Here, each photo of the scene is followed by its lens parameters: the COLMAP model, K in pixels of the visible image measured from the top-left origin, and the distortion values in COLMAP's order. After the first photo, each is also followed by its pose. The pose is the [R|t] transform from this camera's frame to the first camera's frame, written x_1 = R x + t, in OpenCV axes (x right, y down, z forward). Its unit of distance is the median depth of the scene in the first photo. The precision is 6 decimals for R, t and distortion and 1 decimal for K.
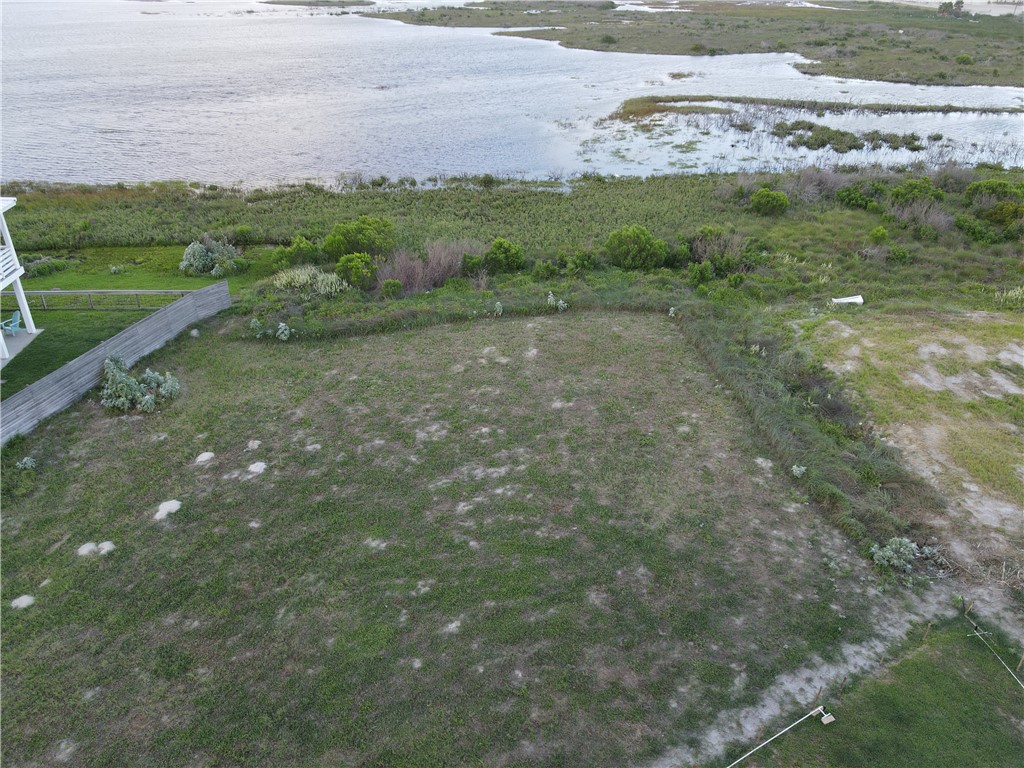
lens RADIAL K [[745.3, 0, 509.3], [0, 745.3, 381.9], [0, 0, 1]] dist [-0.002281, 0.040451]
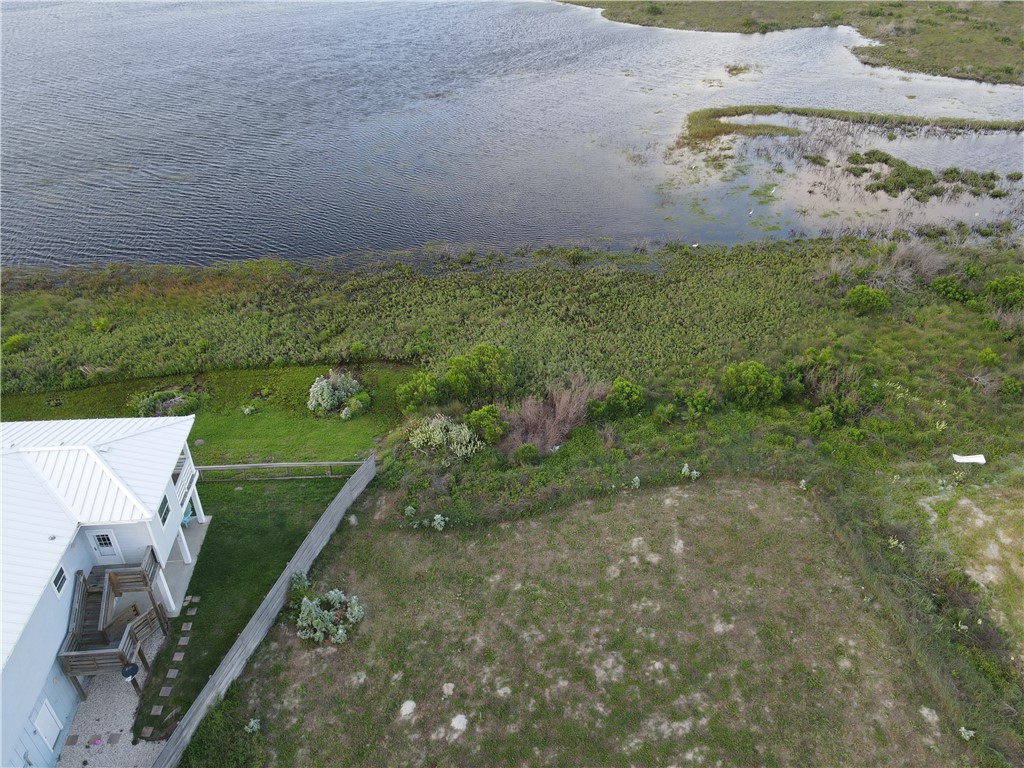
lens RADIAL K [[741.0, 0, 508.0], [0, 741.0, 387.2], [0, 0, 1]] dist [0.009559, 0.008290]
pose [[0.999931, 0.007273, -0.009216, -0.209147], [-0.006252, 0.994311, 0.106332, -0.384740], [0.009937, -0.106267, 0.994288, -0.011371]]
